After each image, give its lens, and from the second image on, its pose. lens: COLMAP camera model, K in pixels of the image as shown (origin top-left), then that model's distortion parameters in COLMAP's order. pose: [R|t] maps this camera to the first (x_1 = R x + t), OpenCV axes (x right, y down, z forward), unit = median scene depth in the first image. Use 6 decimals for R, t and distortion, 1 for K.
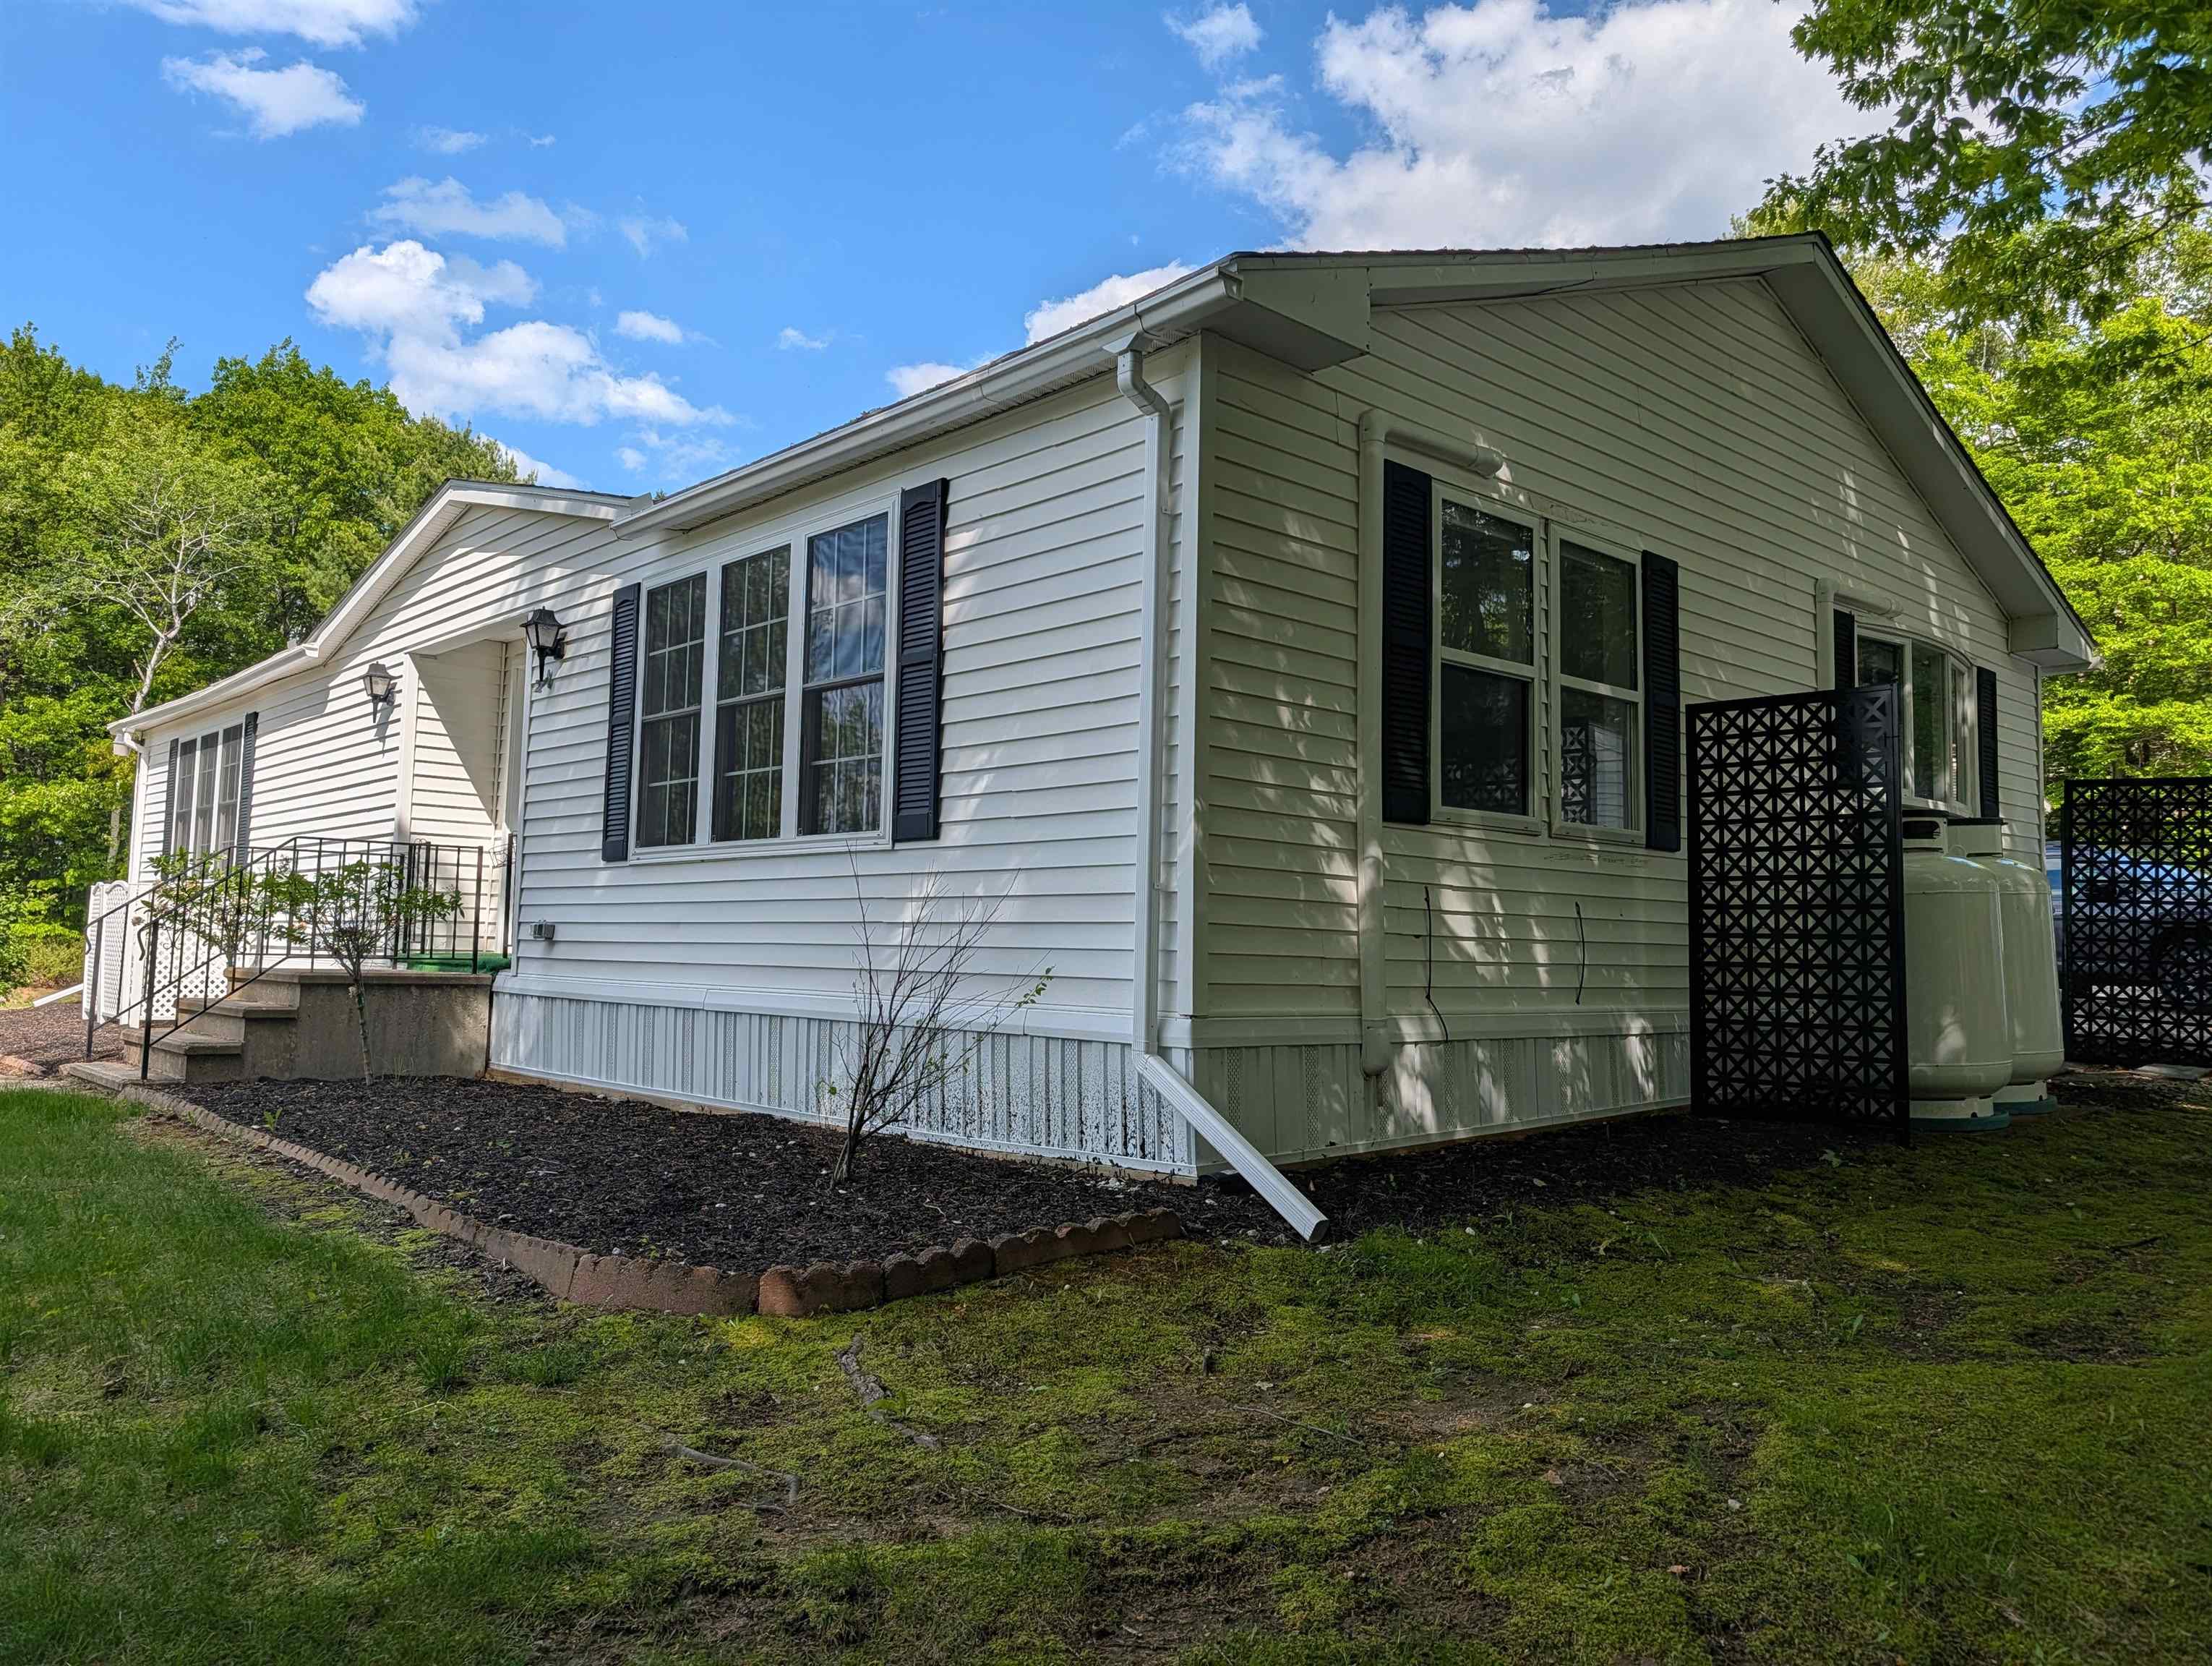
lens RADIAL K [[1573.7, 0, 1106.0], [0, 1573.7, 833.0], [0, 0, 1]] dist [0.002050, -0.000102]
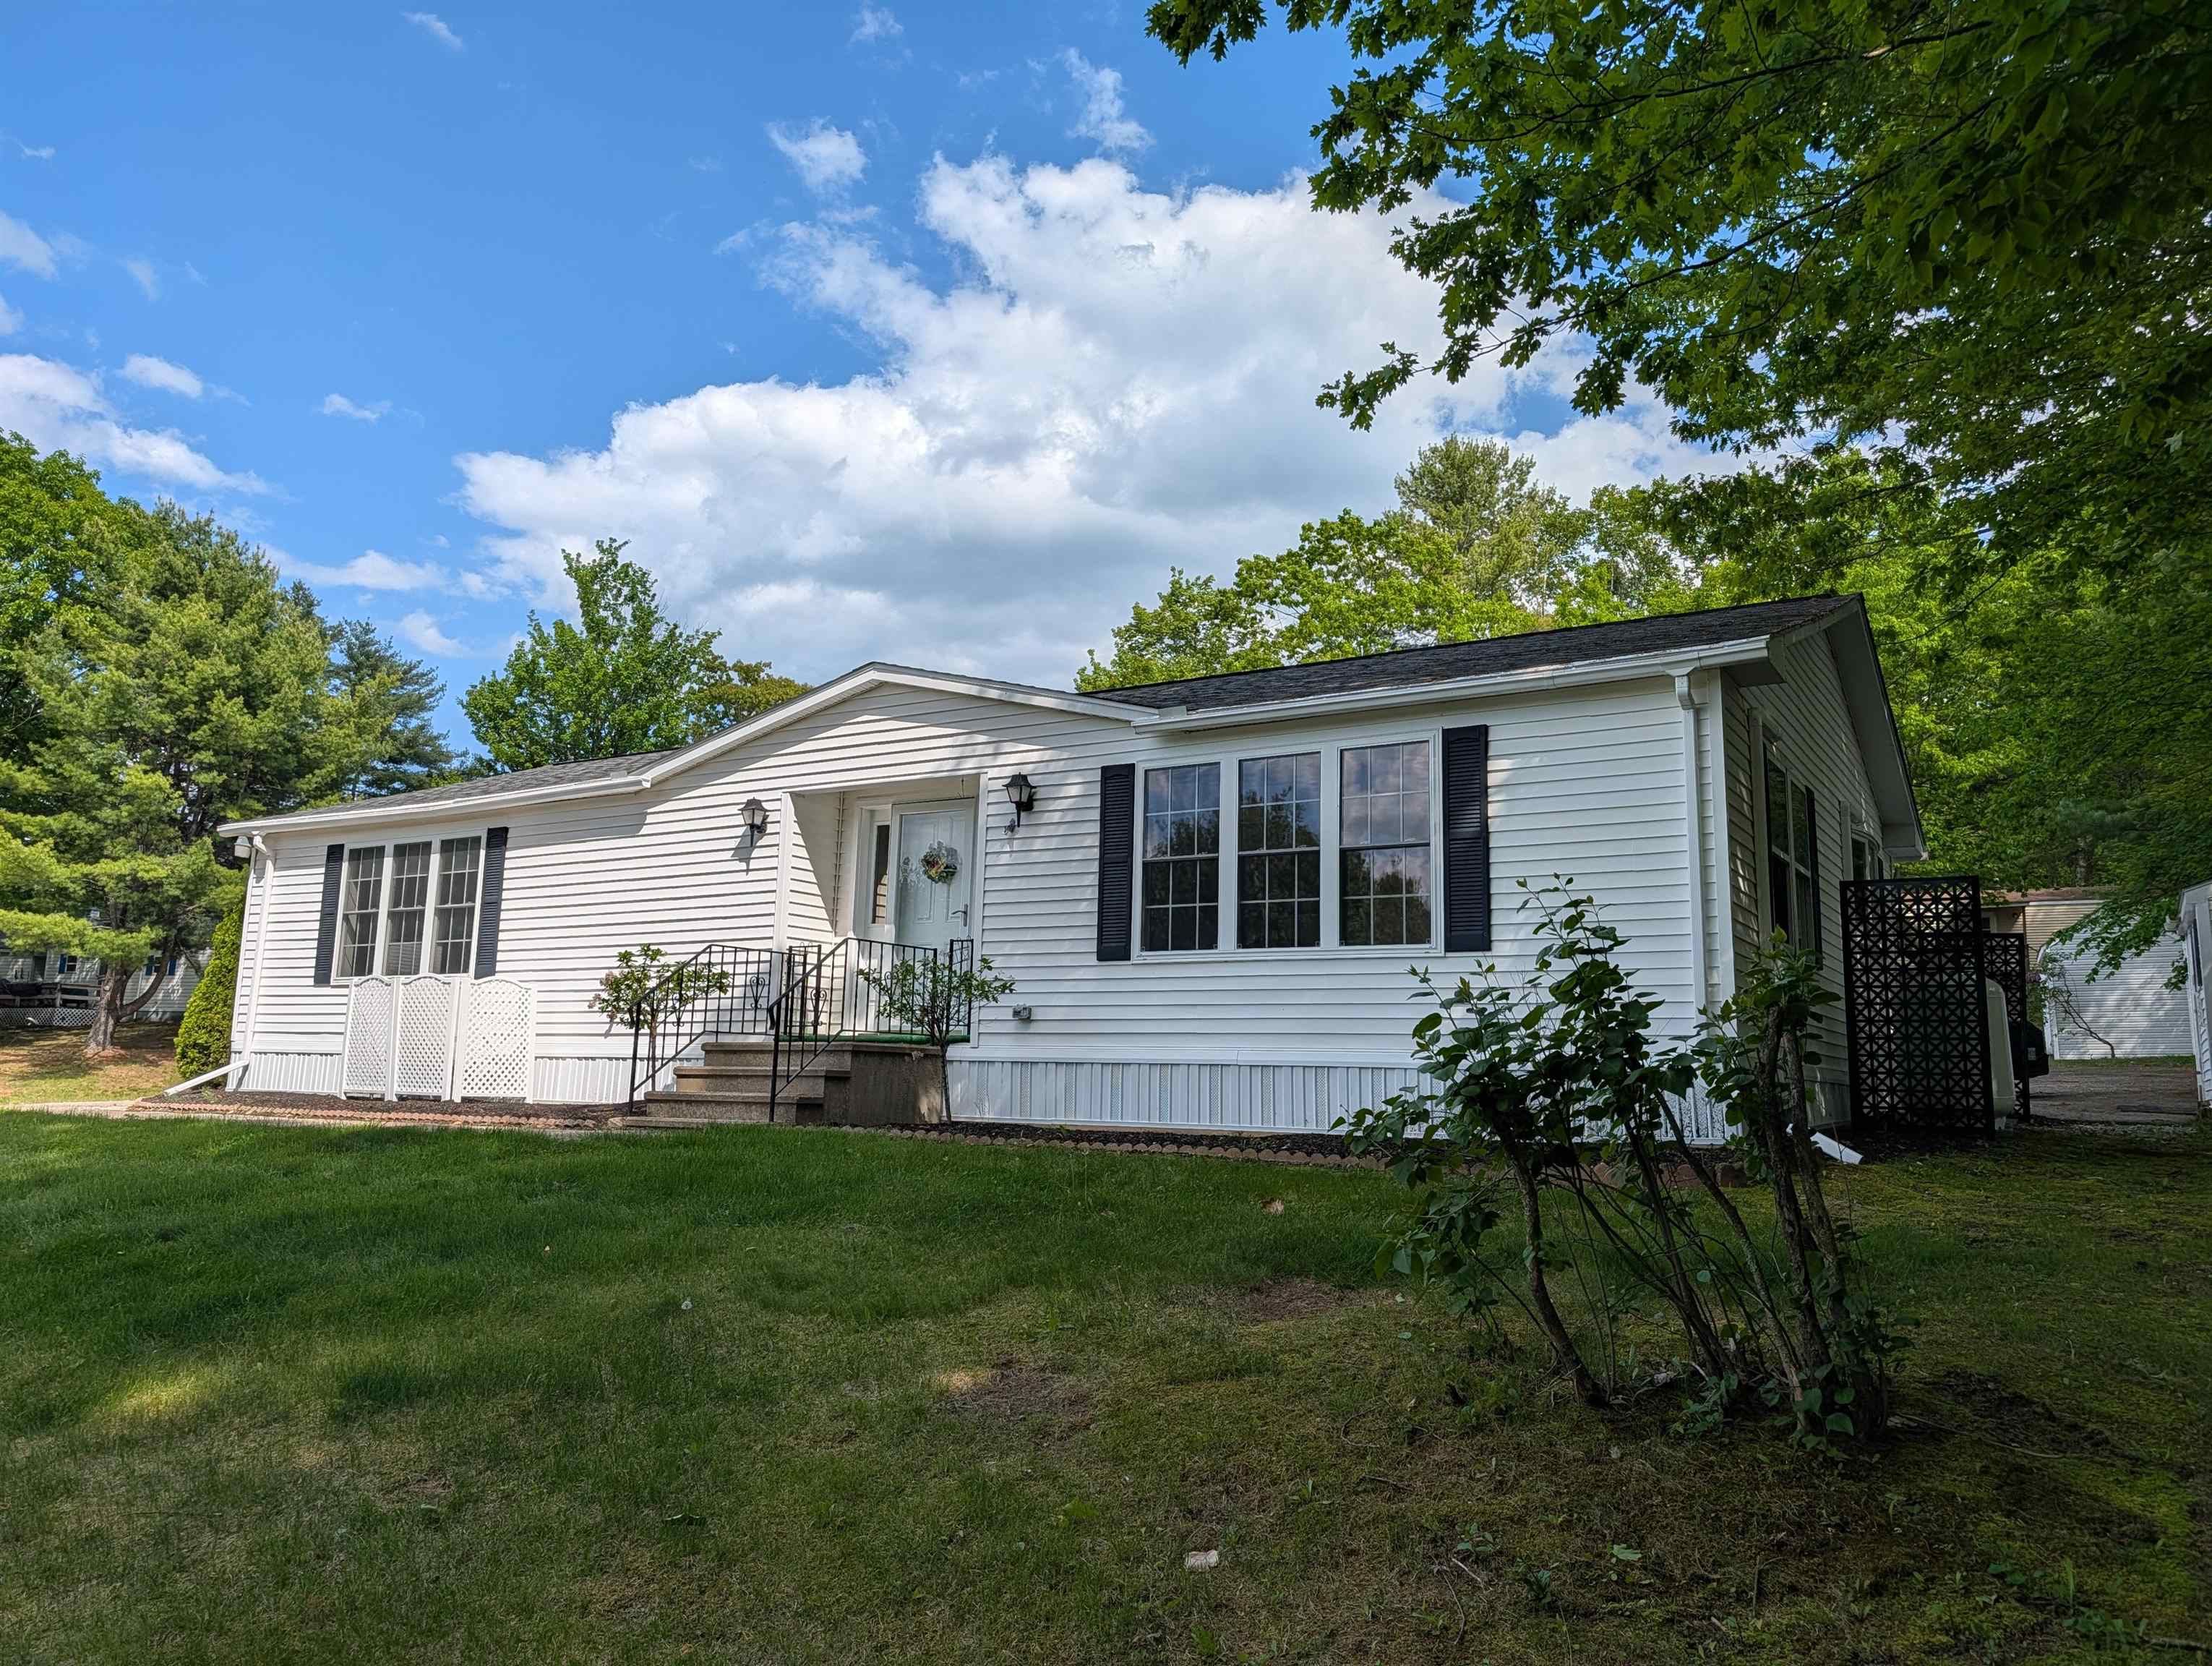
lens RADIAL K [[1592.9, 0, 1083.7], [0, 1592.9, 885.1], [0, 0, 1]] dist [0.016253, 0.001477]
pose [[0.969972, 0.035249, 0.240649, -0.742319], [-0.023430, 0.998383, -0.051797, 0.026677], [-0.242085, 0.044604, 0.969229, -0.393865]]
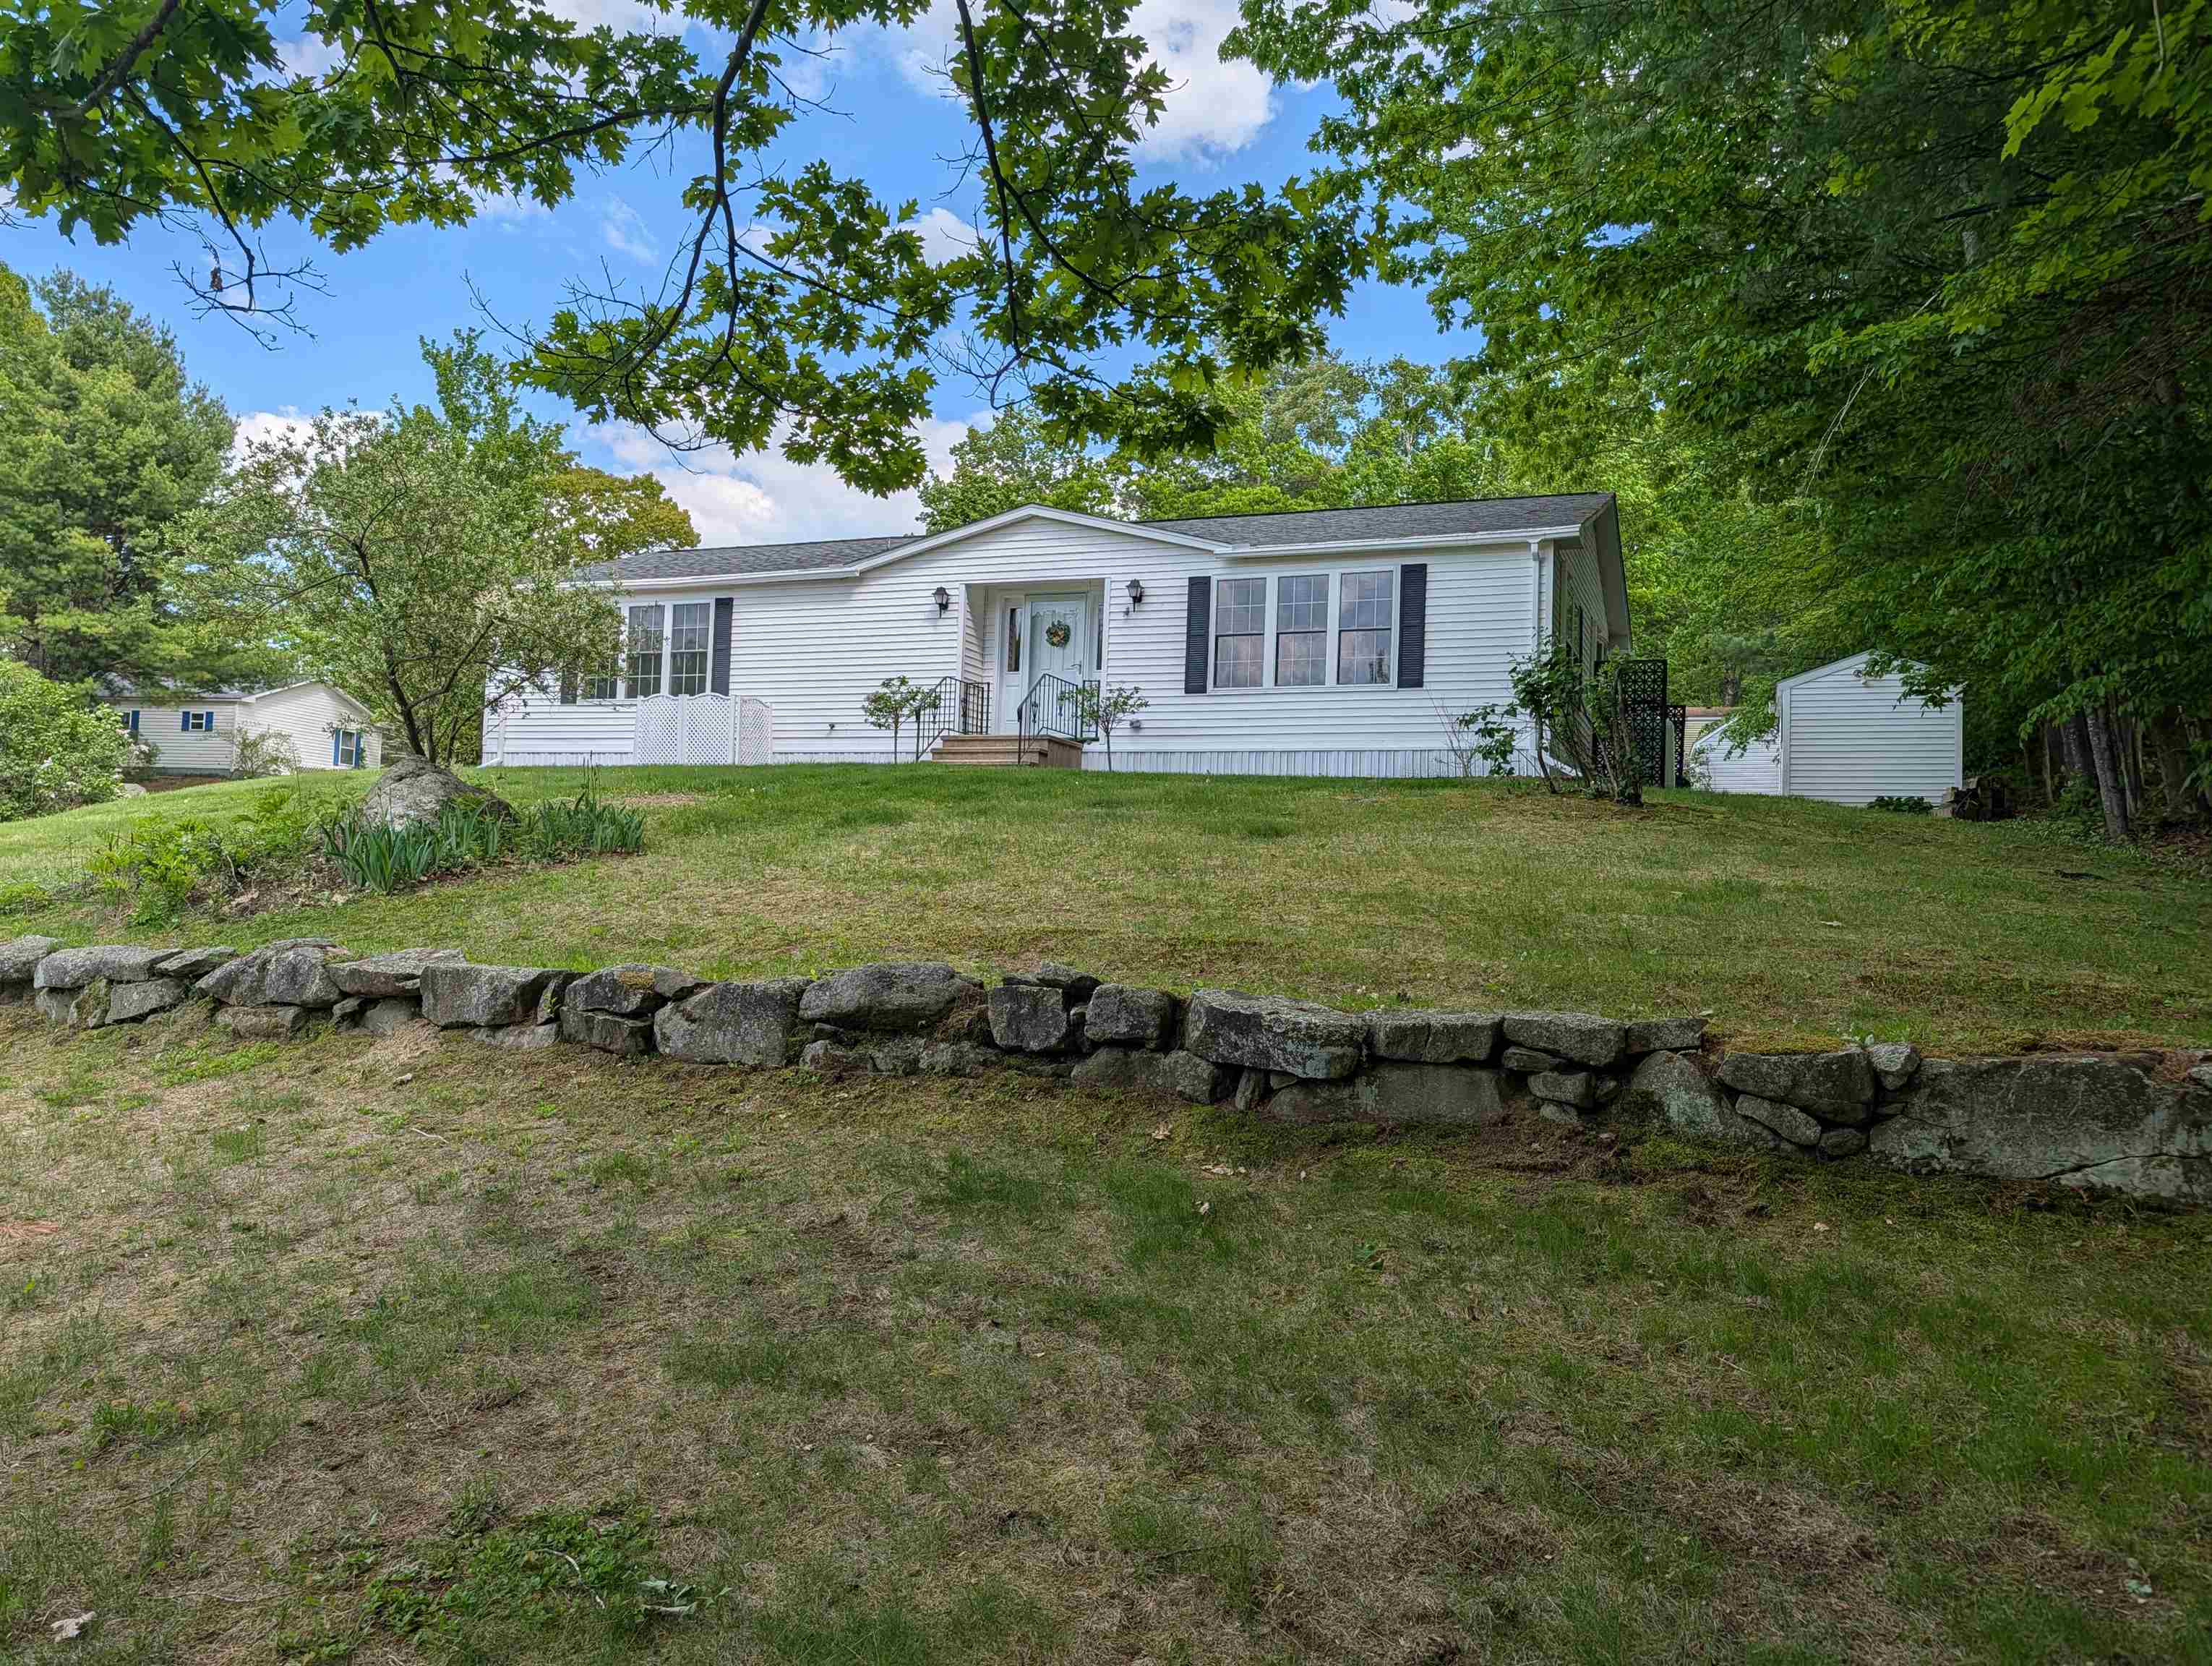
lens RADIAL K [[1583.9, 0, 1106.0], [0, 1583.9, 833.0], [0, 0, 1]] dist [0.180086, -0.270370]
pose [[0.906395, 0.038013, 0.420717, -1.570320], [-0.050816, 0.998522, 0.019259, 0.207093], [-0.419364, -0.038835, 0.906987, -1.230592]]
